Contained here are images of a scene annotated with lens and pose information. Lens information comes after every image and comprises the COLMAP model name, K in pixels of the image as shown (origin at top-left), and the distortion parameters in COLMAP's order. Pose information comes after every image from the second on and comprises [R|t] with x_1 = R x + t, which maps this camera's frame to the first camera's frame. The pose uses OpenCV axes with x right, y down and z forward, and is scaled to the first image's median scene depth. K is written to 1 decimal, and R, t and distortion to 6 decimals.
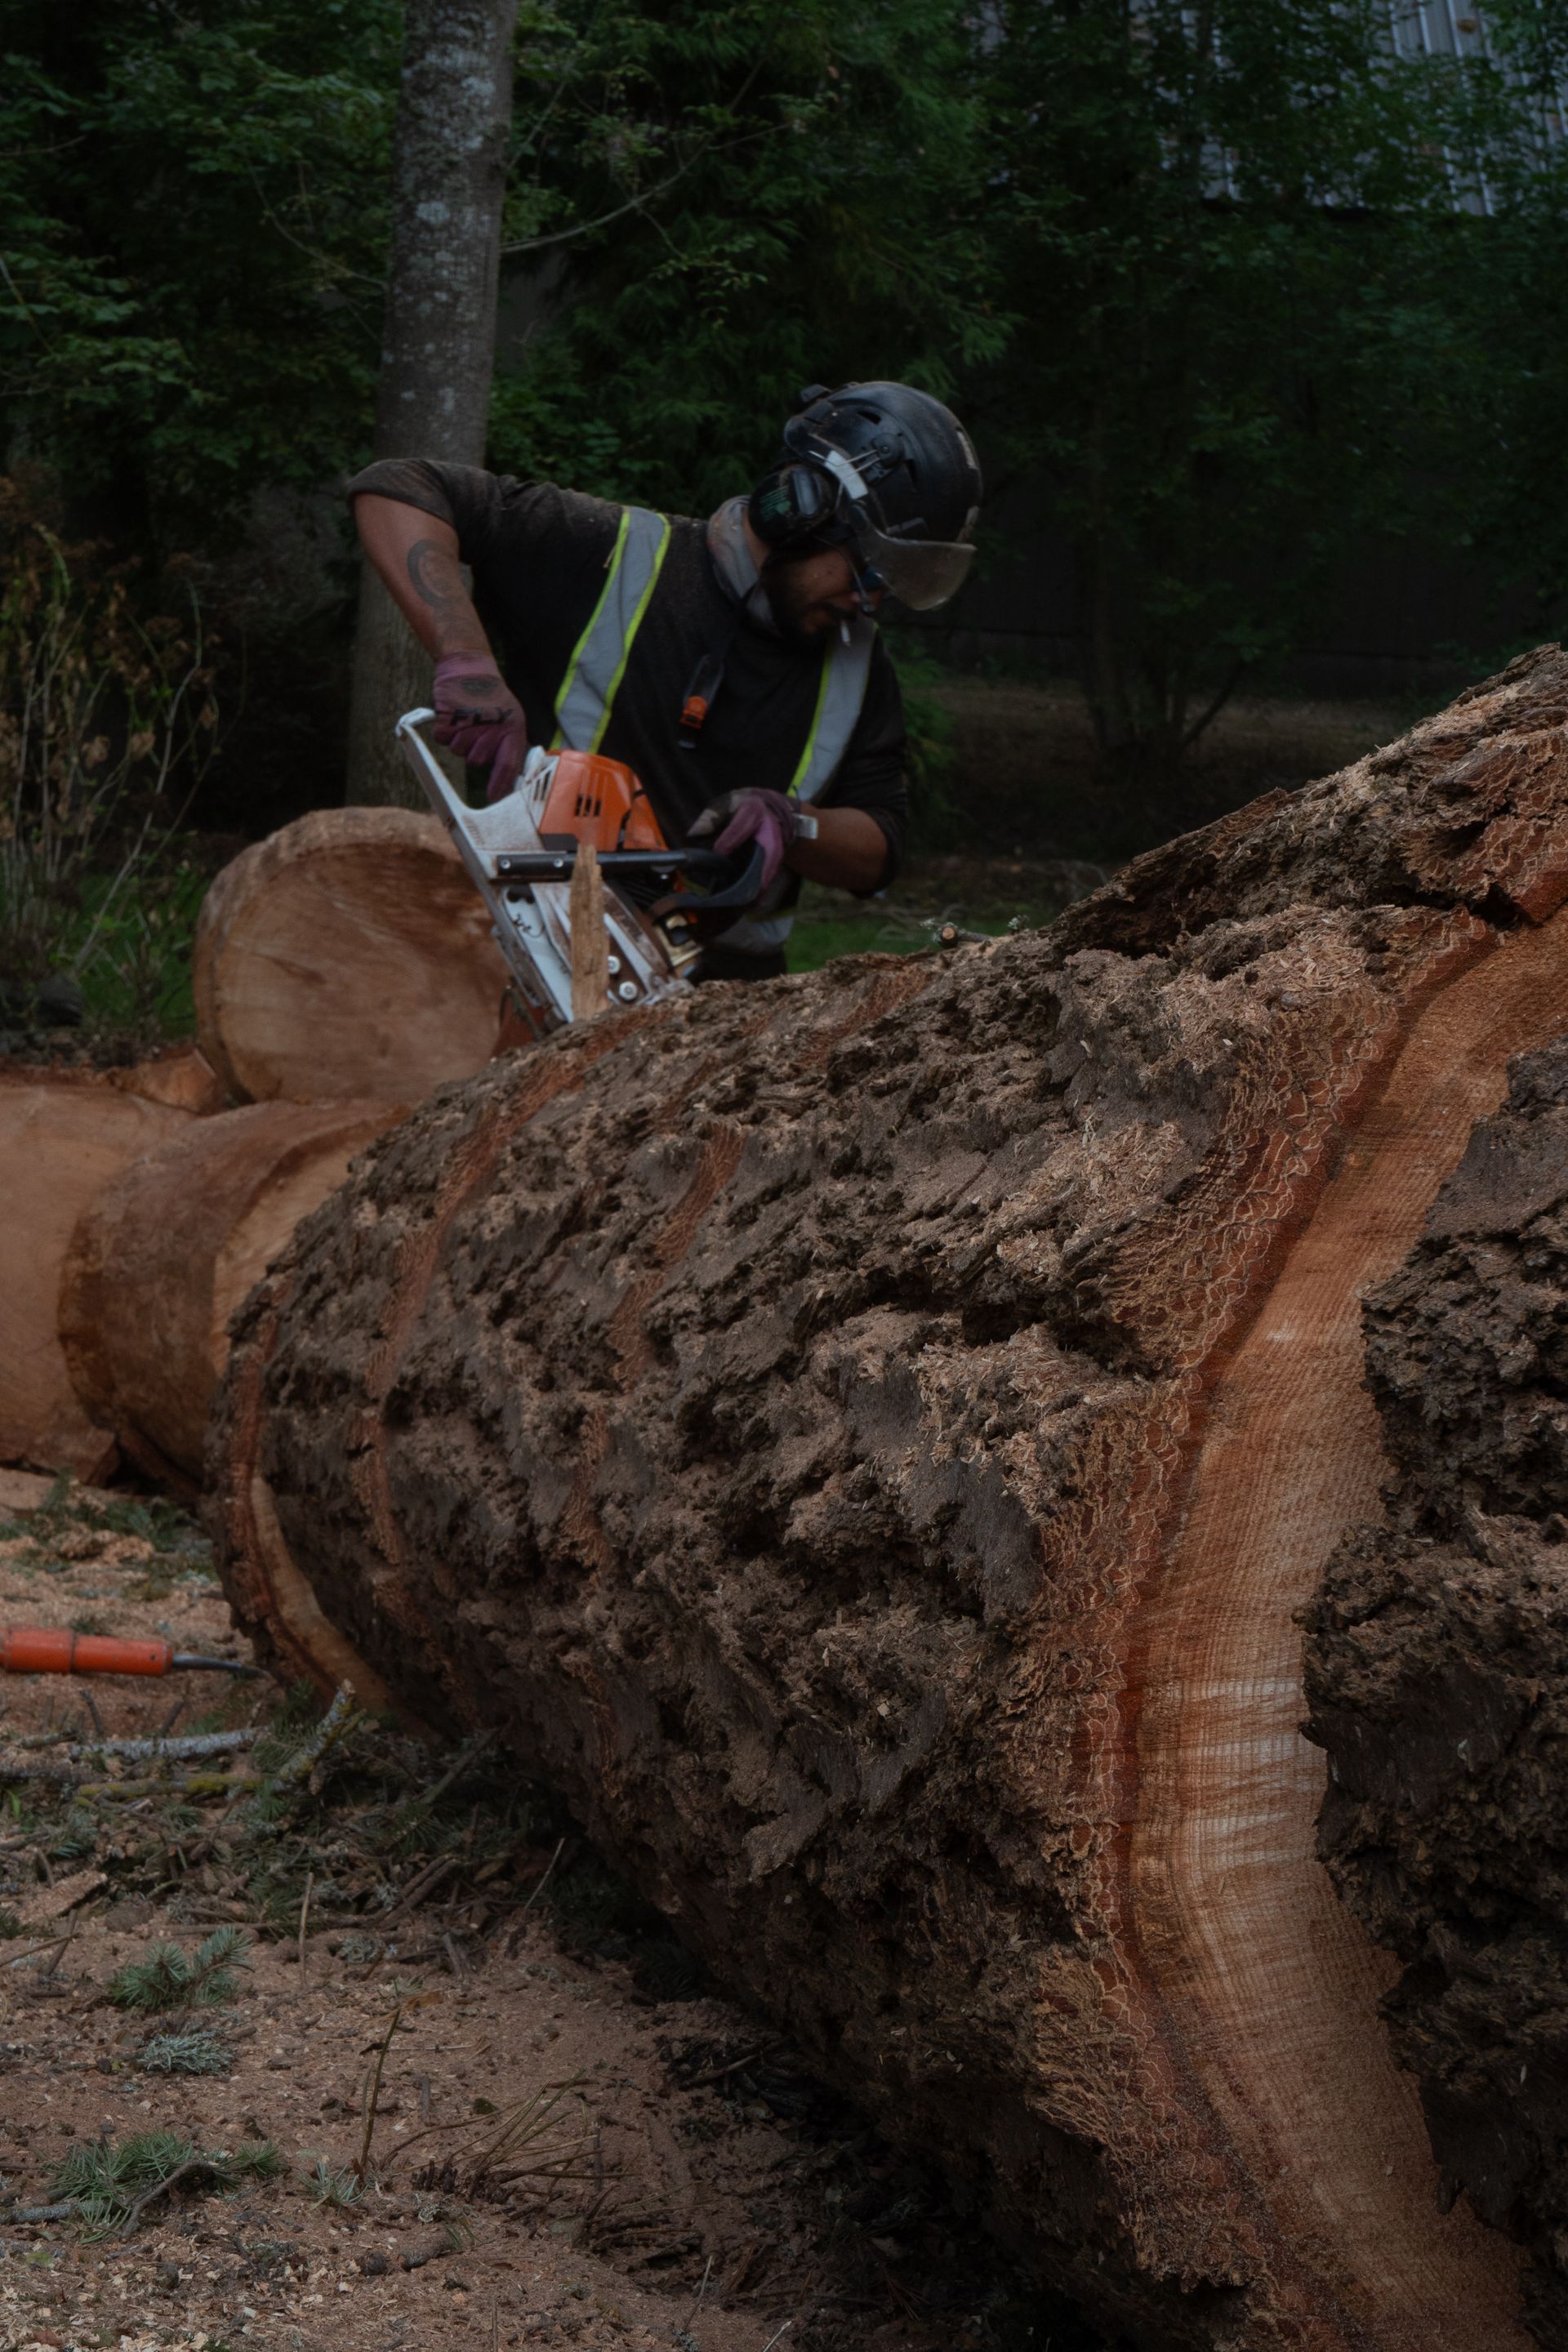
lens RADIAL K [[4619.4, 0, 767.1], [0, 4619.4, 1162.1], [0, 0, 1]] dist [0.100332, 0.121504]
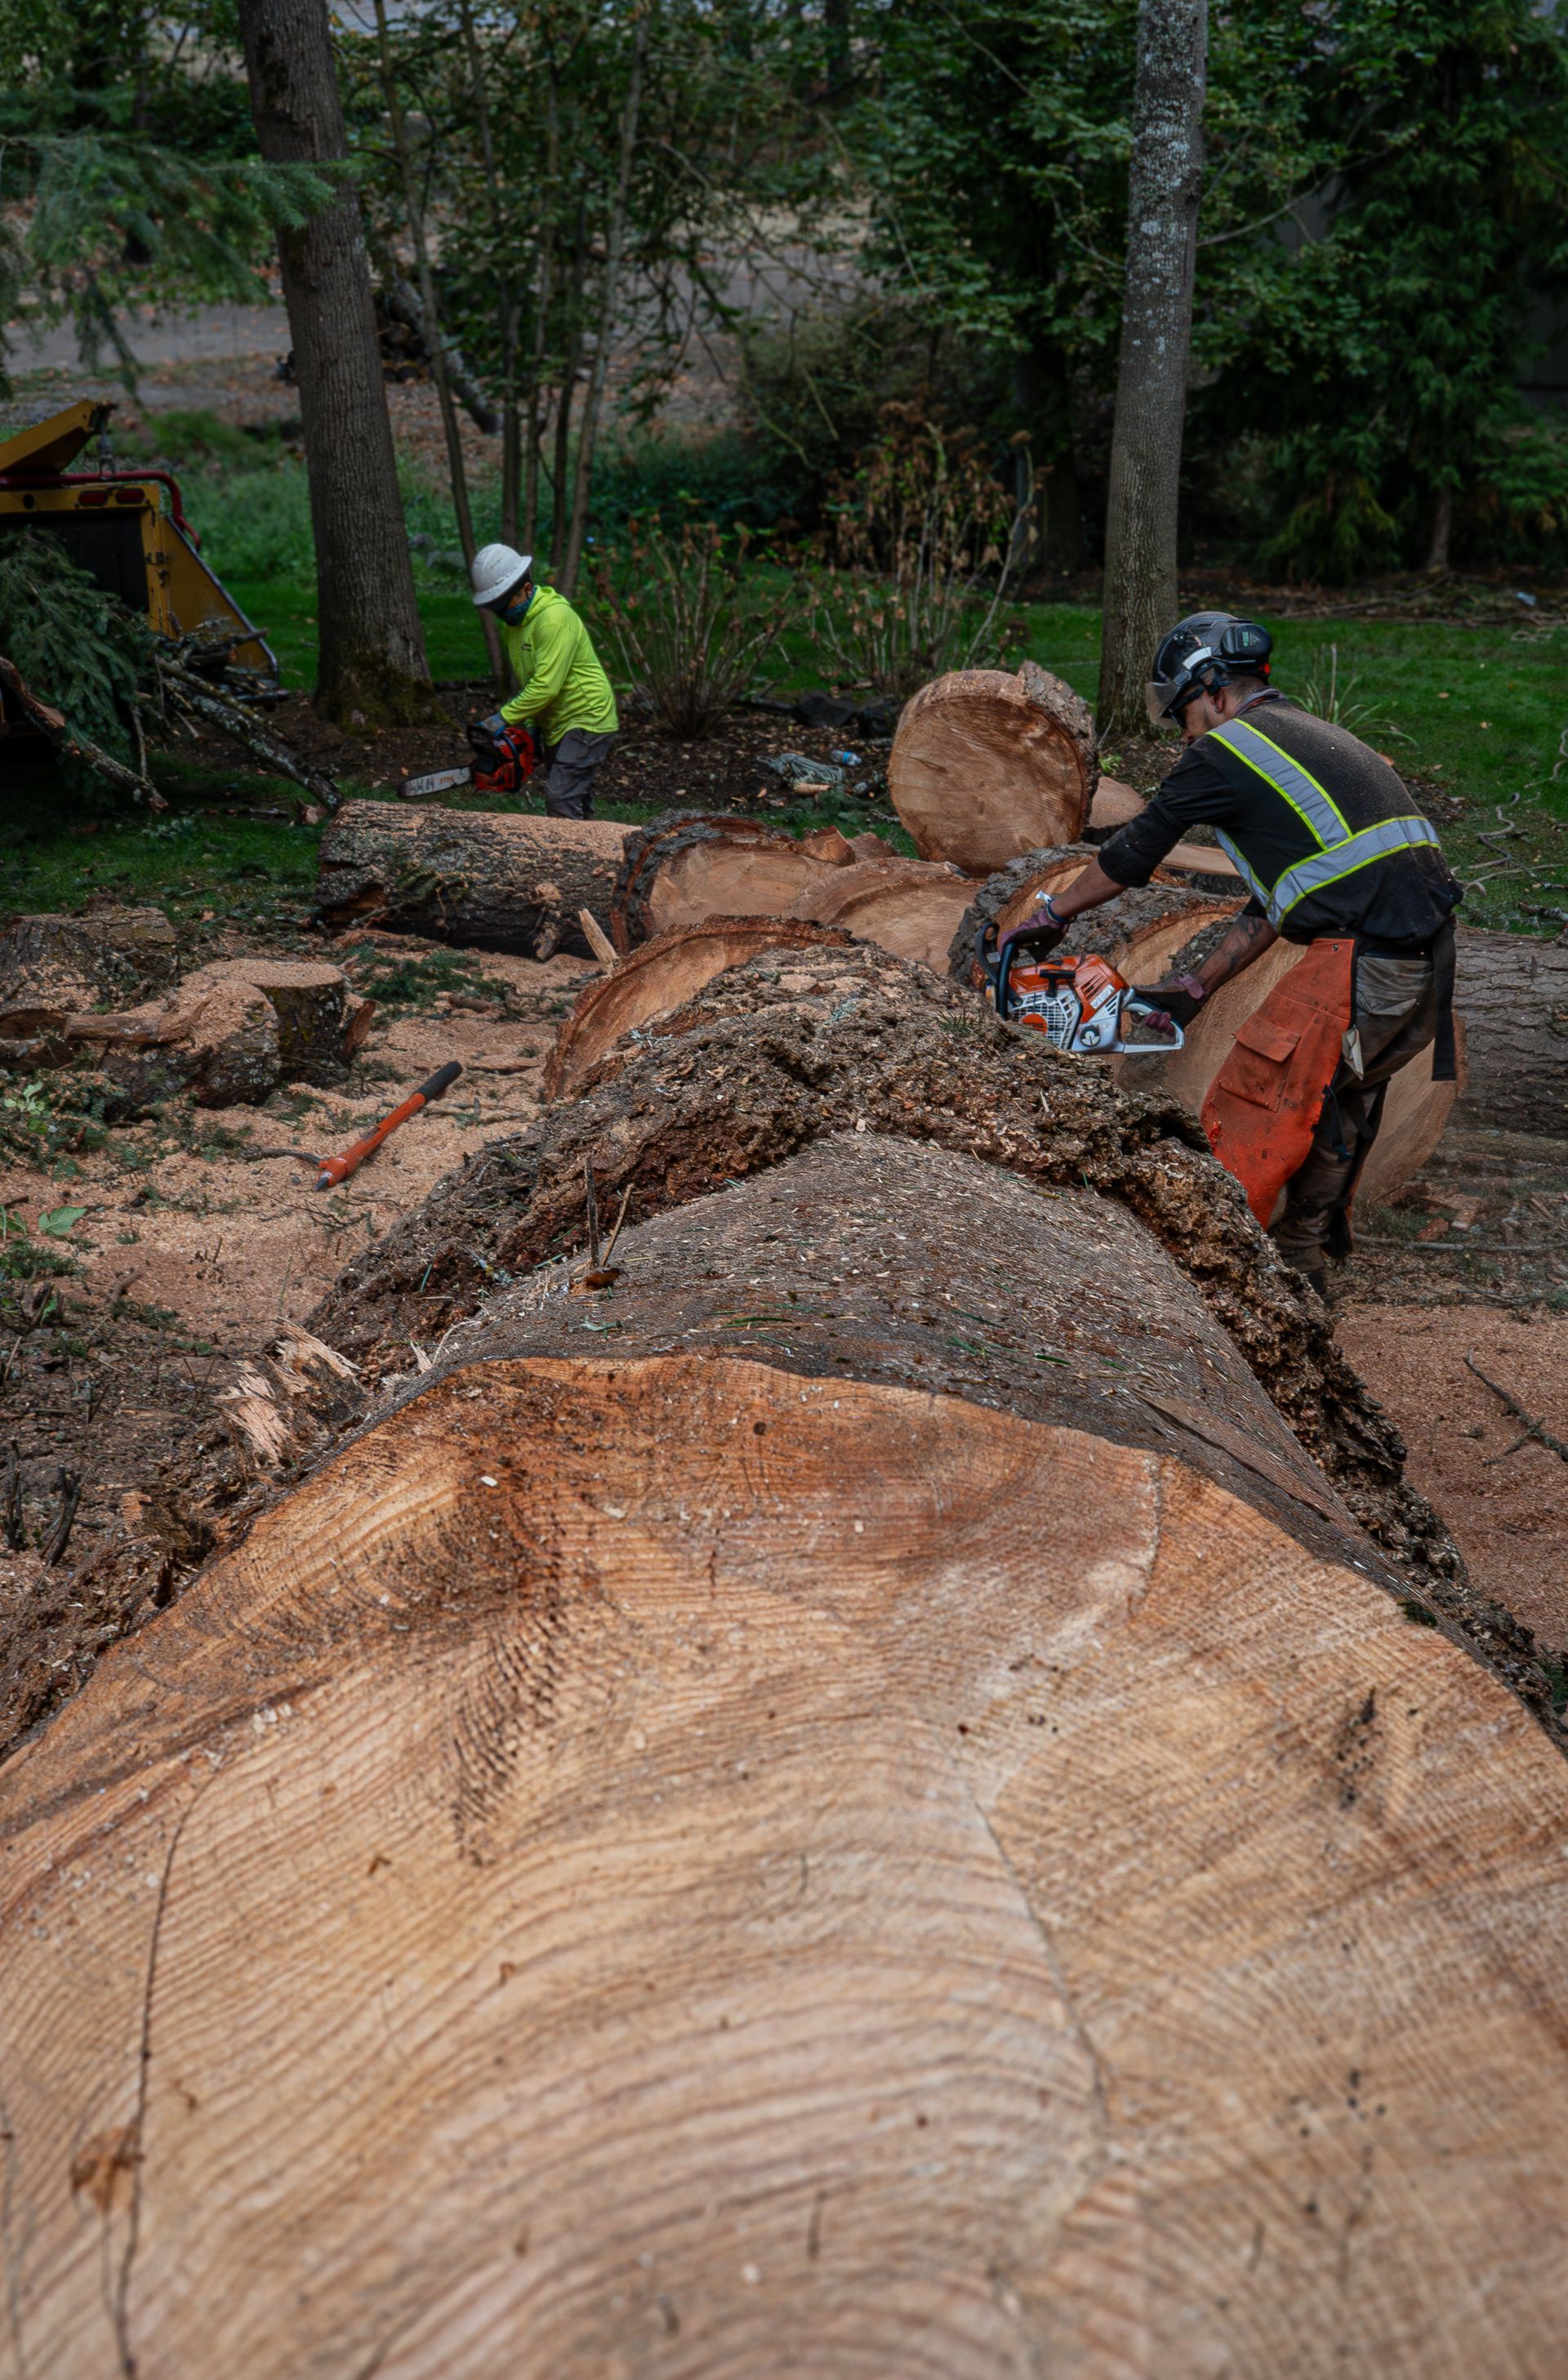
lens RADIAL K [[3162.2, 0, 792.7], [0, 3162.2, 1249.2], [0, 0, 1]] dist [-0.009912, 0.067983]
pose [[0.956244, 0.048267, -0.288561, 0.577721], [0.005815, 0.982967, 0.183689, -0.228408], [0.292512, -0.177330, 0.939676, -0.557715]]
